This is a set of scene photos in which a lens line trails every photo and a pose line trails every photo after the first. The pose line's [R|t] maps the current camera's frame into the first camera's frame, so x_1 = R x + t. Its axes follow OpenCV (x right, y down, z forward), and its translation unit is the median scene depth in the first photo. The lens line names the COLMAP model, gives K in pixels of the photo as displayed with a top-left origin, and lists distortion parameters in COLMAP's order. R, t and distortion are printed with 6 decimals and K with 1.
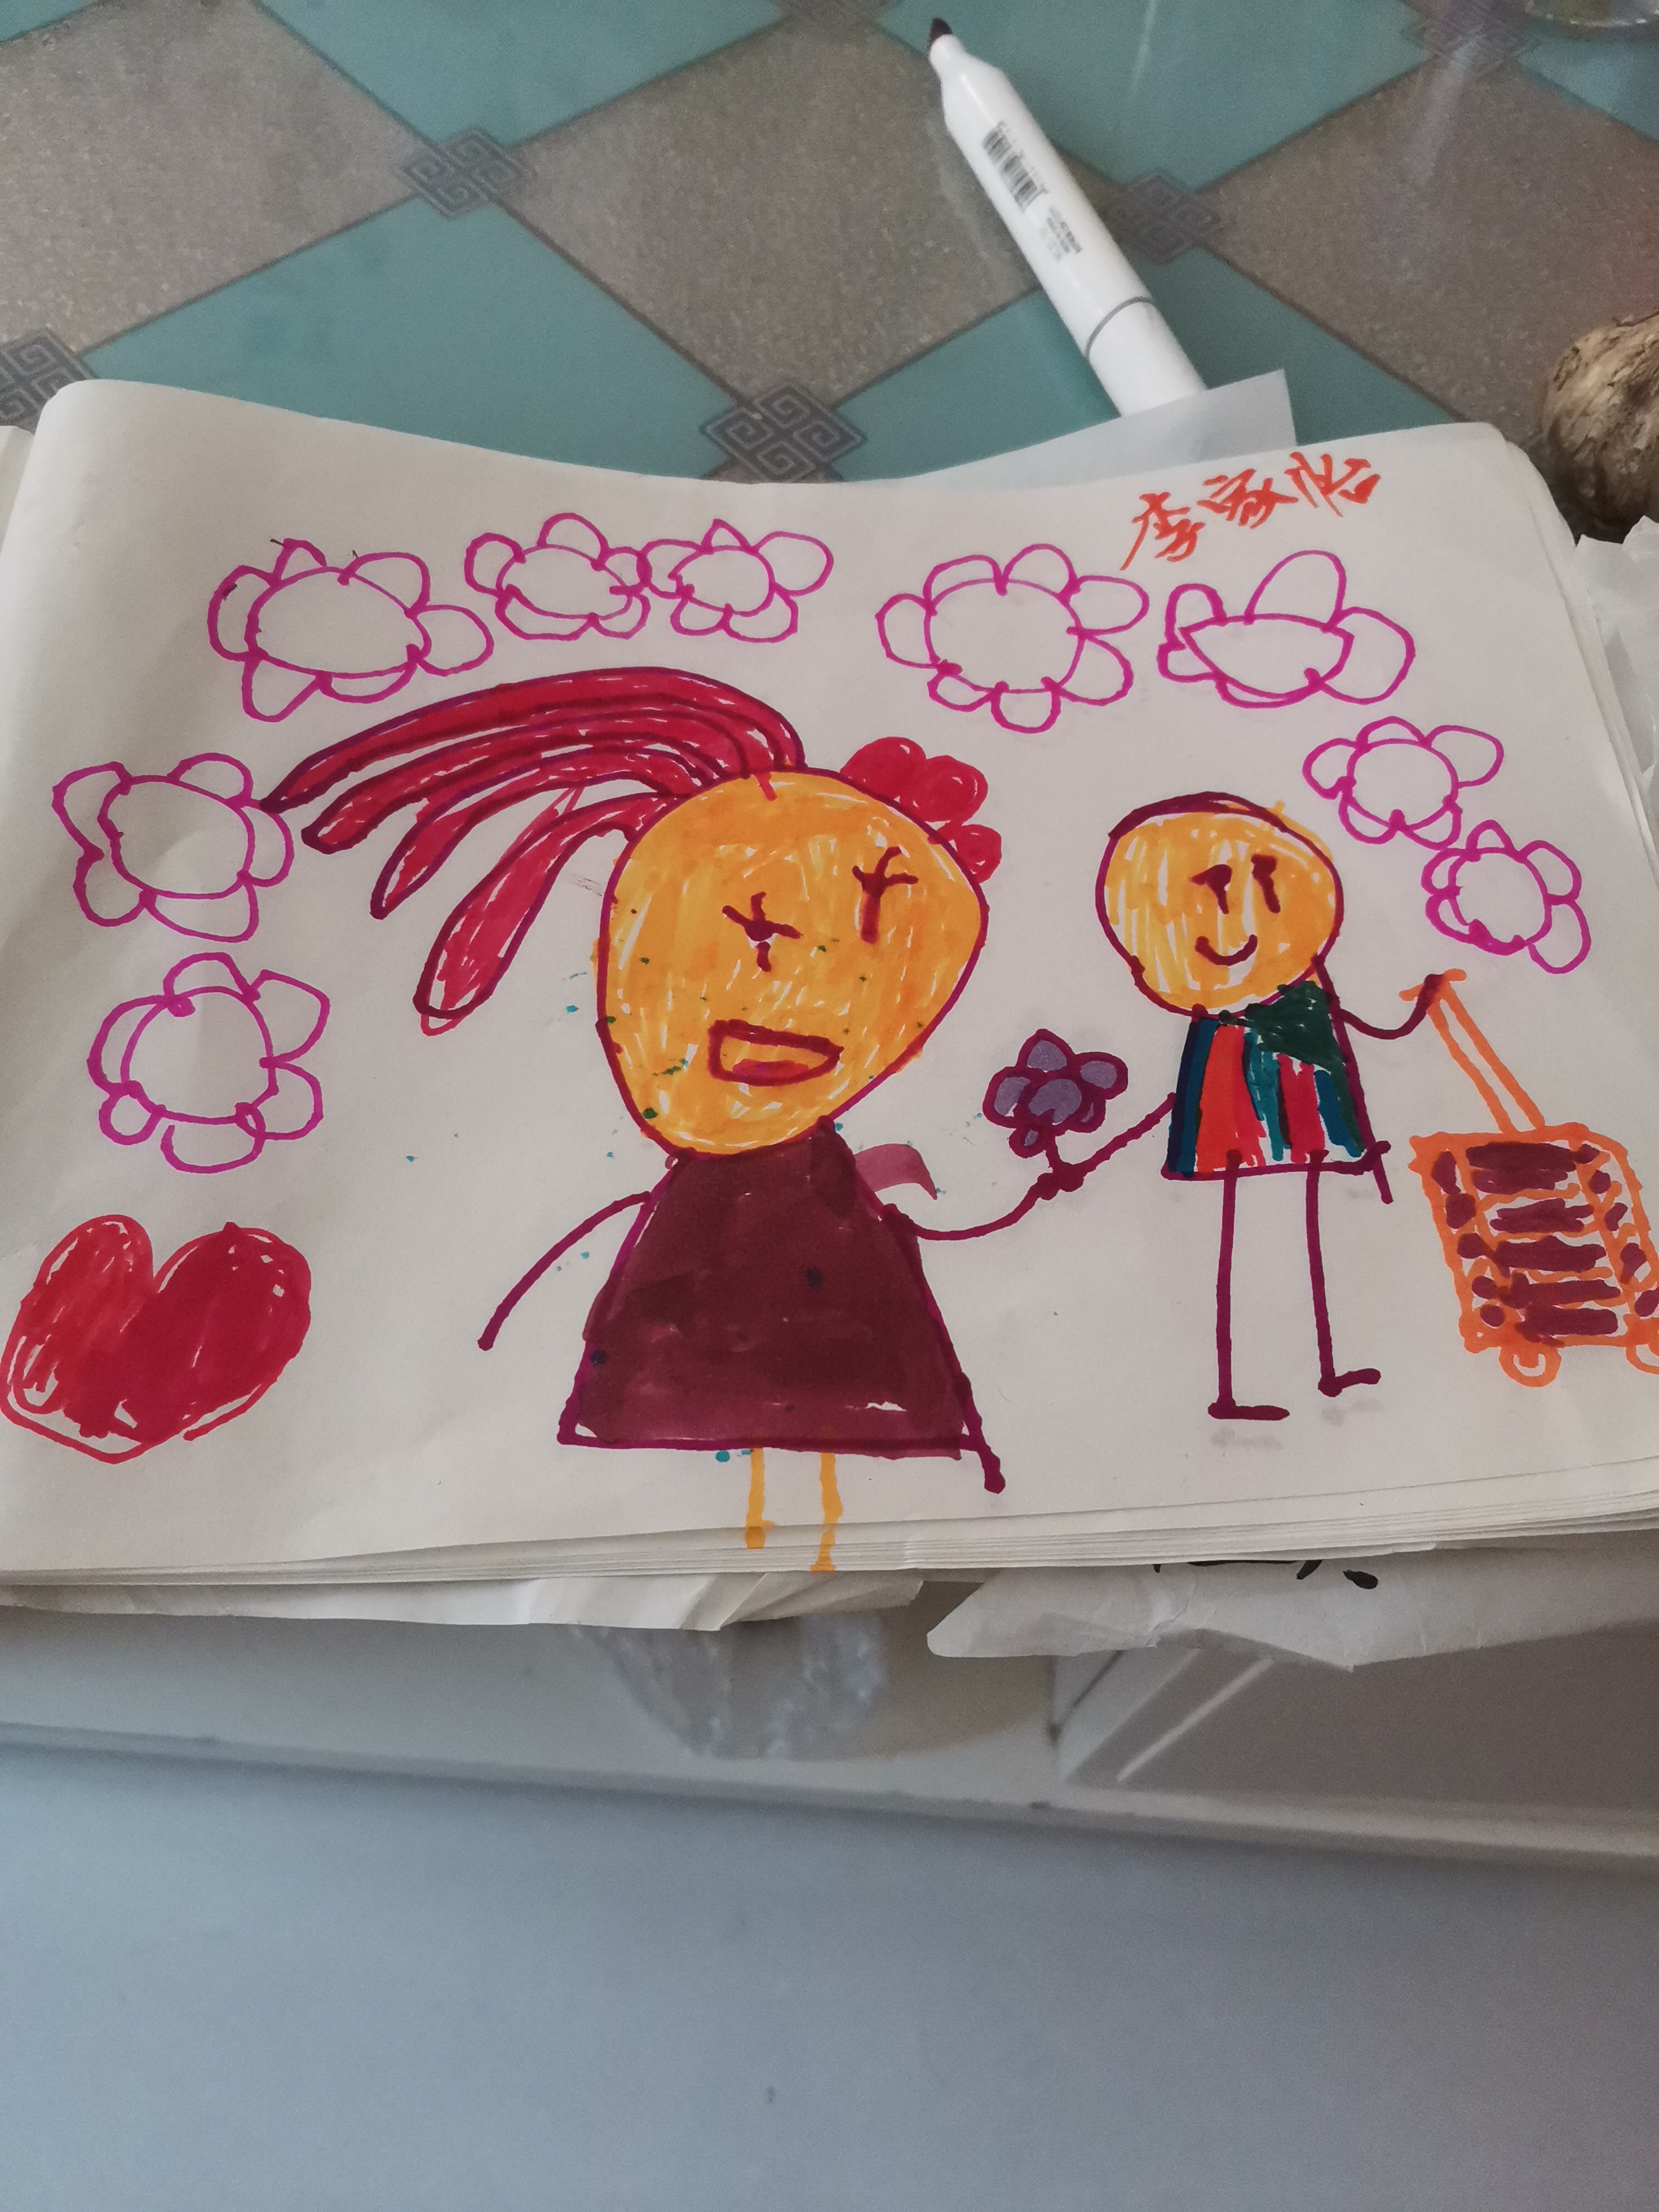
lens RADIAL K [[1675.9, 0, 829.5], [0, 1675.9, 1106.0], [0, 0, 1]] dist [0.082819, -0.110309]
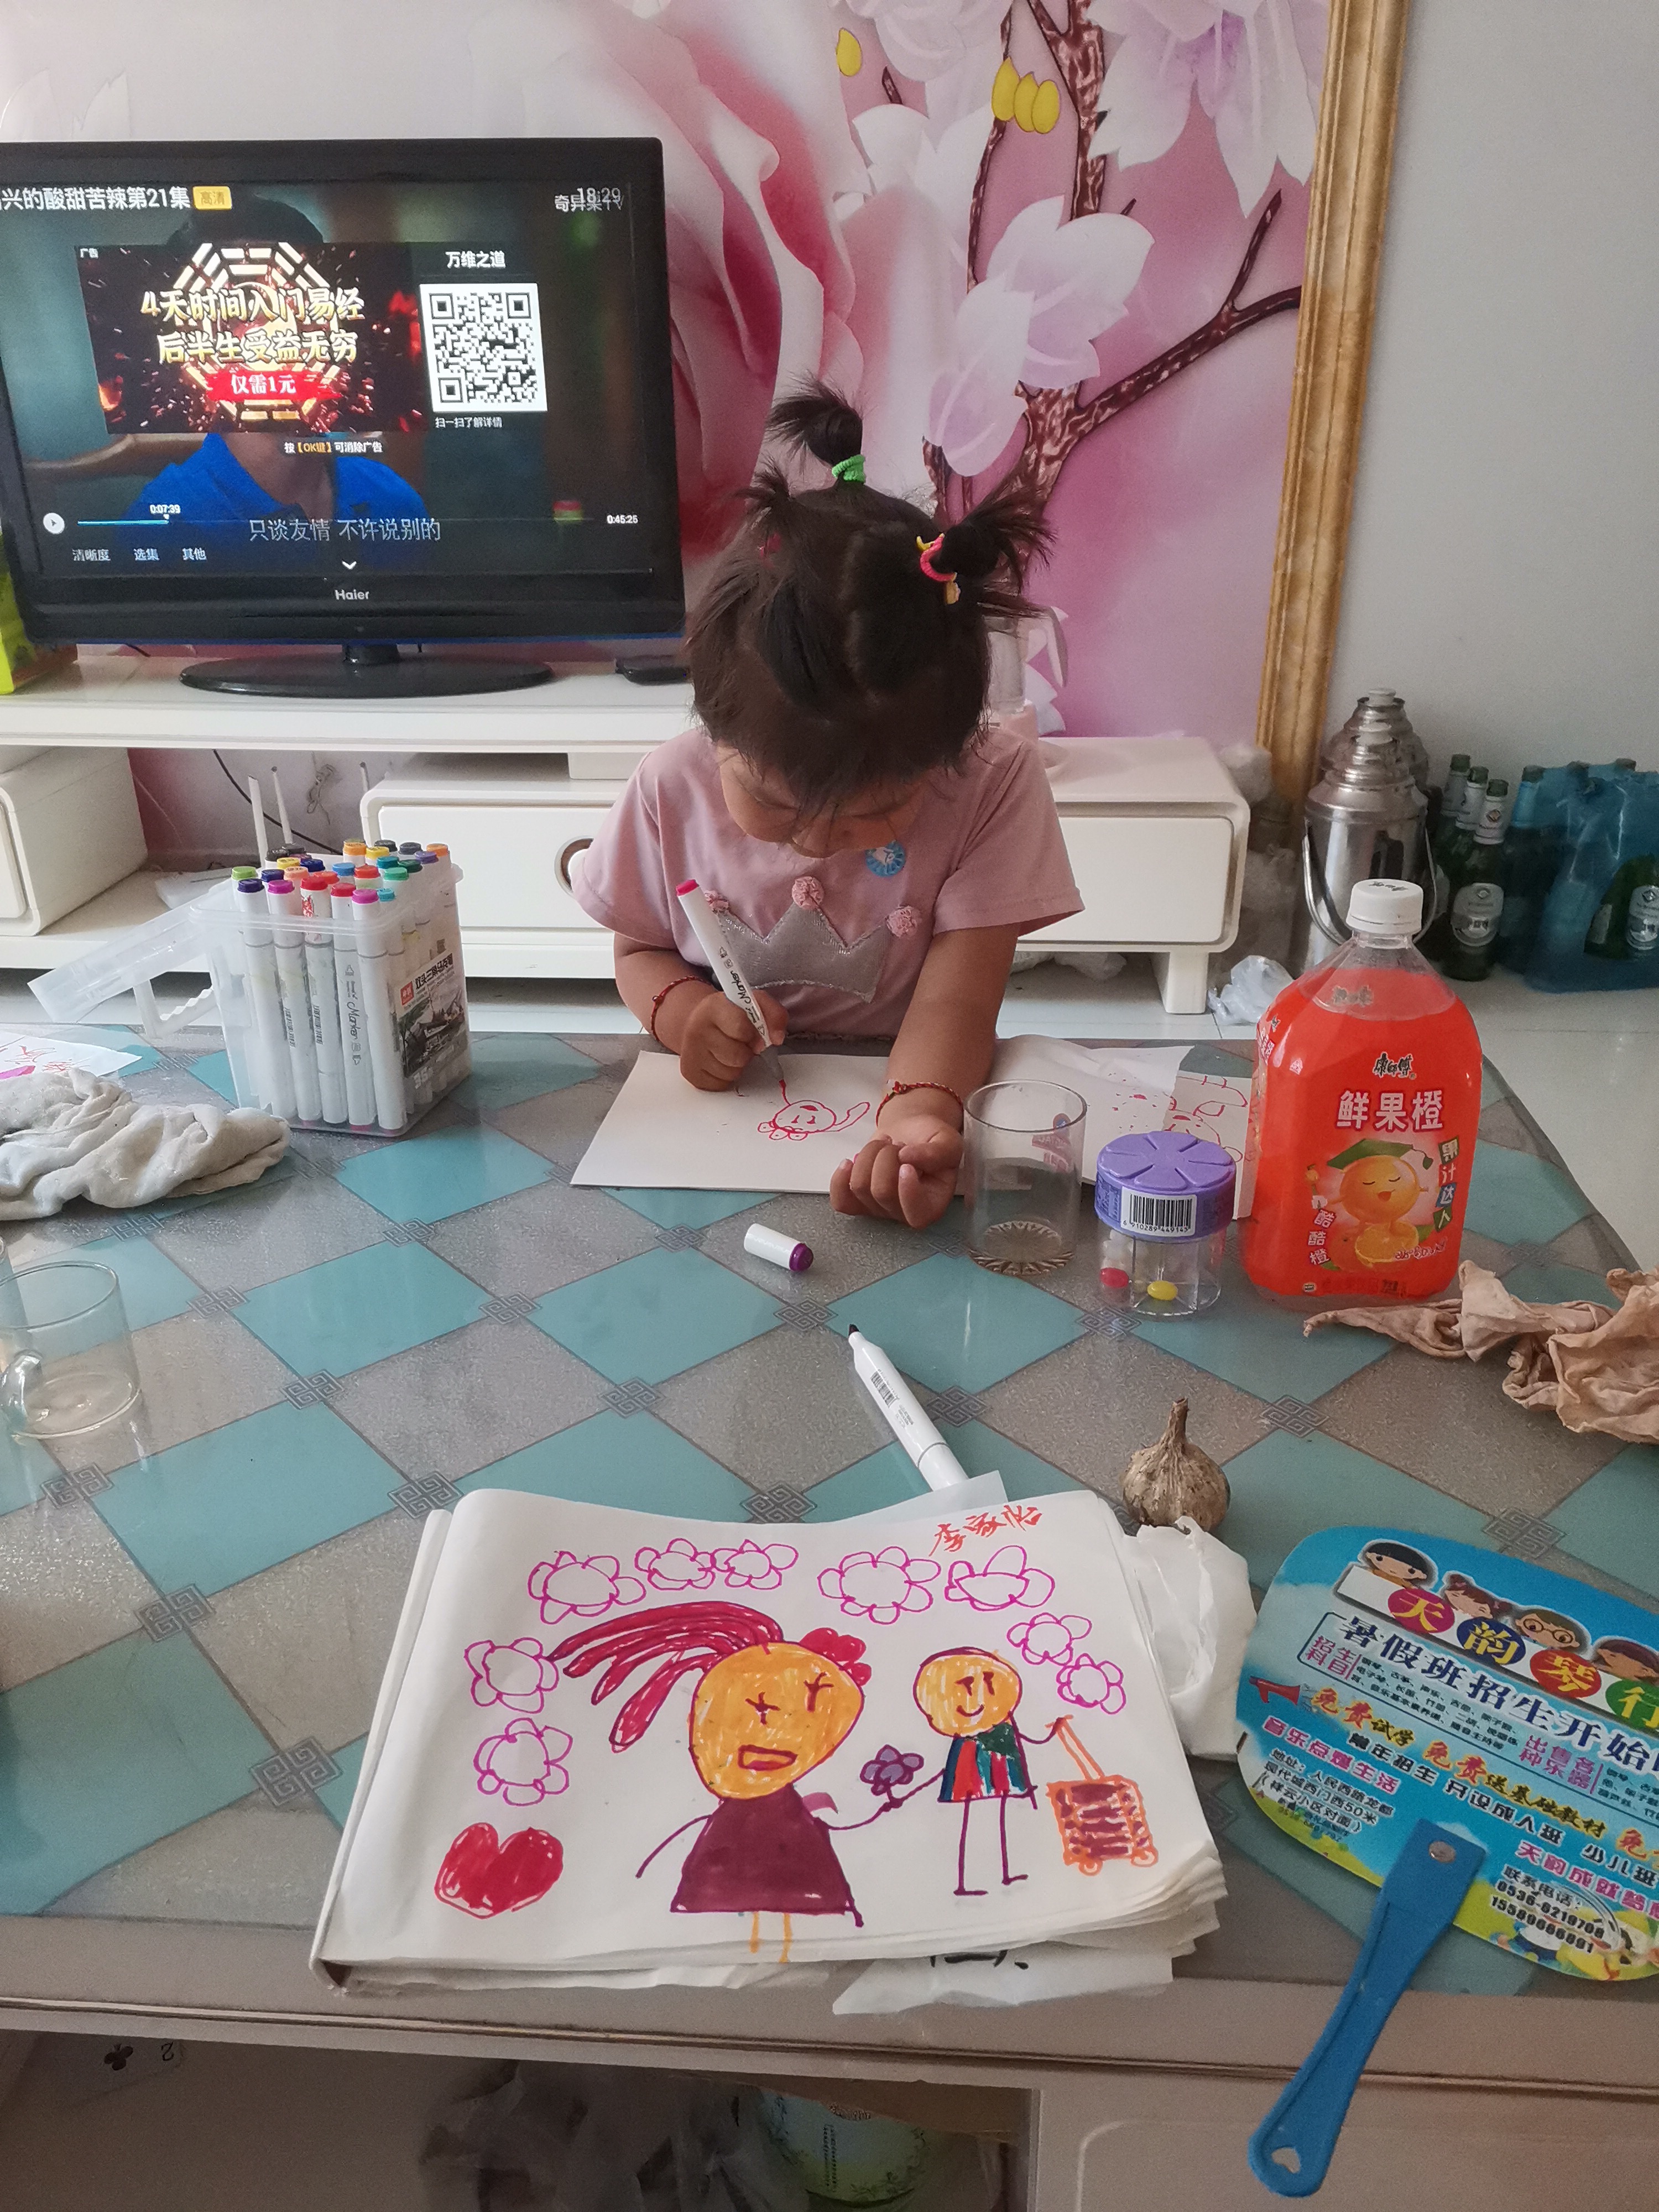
lens RADIAL K [[1675.9, 0, 829.5], [0, 1675.9, 1106.0], [0, 0, 1]] dist [0.082819, -0.110309]
pose [[0.999410, -0.031727, -0.013157, 0.104464], [0.017625, 0.802518, -0.596368, 0.601845], [0.029480, 0.595784, 0.802603, -1.292948]]
